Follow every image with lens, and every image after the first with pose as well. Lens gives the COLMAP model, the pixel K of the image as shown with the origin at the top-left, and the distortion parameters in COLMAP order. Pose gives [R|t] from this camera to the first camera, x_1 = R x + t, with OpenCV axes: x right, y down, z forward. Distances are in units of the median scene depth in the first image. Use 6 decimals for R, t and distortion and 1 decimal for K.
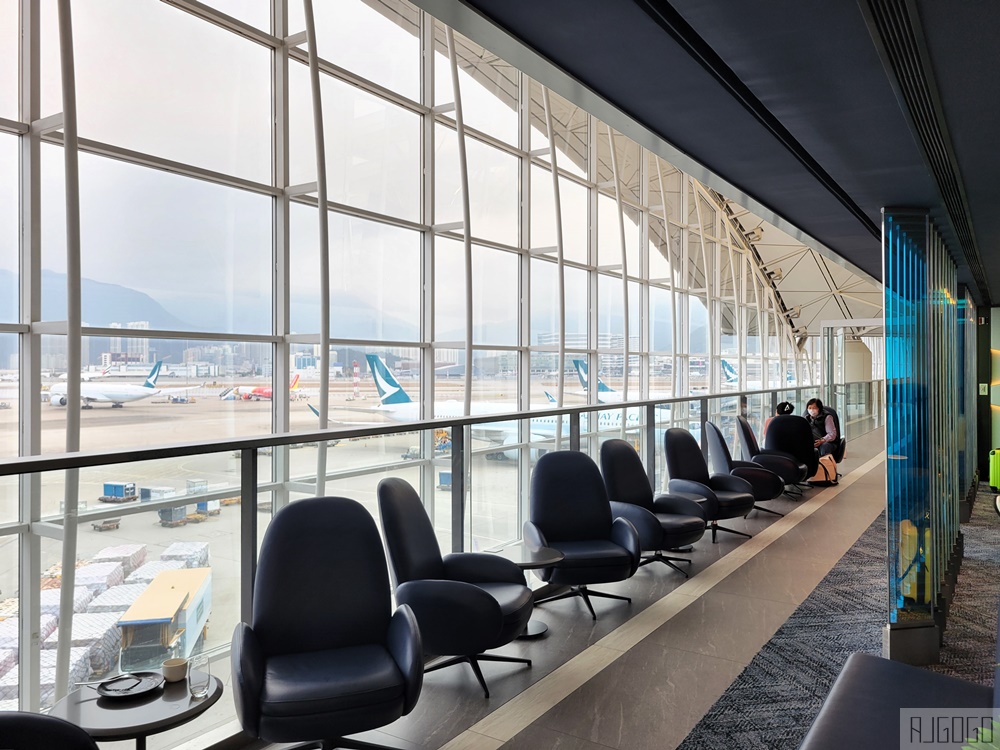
lens RADIAL K [[759.1, 0, 500.0], [0, 759.1, 375.0], [0, 0, 1]] dist [0.007383, -0.000539]
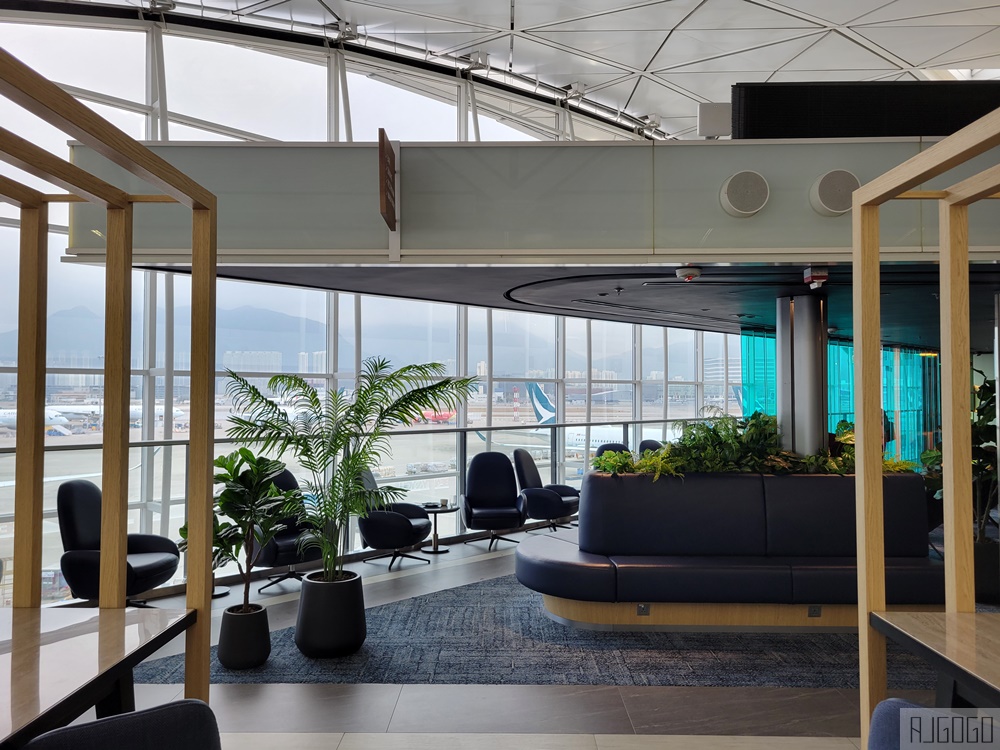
lens RADIAL K [[759.1, 0, 500.0], [0, 759.1, 375.0], [0, 0, 1]] dist [0.007383, -0.000539]
pose [[0.978140, -0.003336, -0.207919, 0.260452], [-0.003632, 0.999445, -0.033118, -0.009475], [0.207914, 0.033149, 0.977585, -1.195660]]
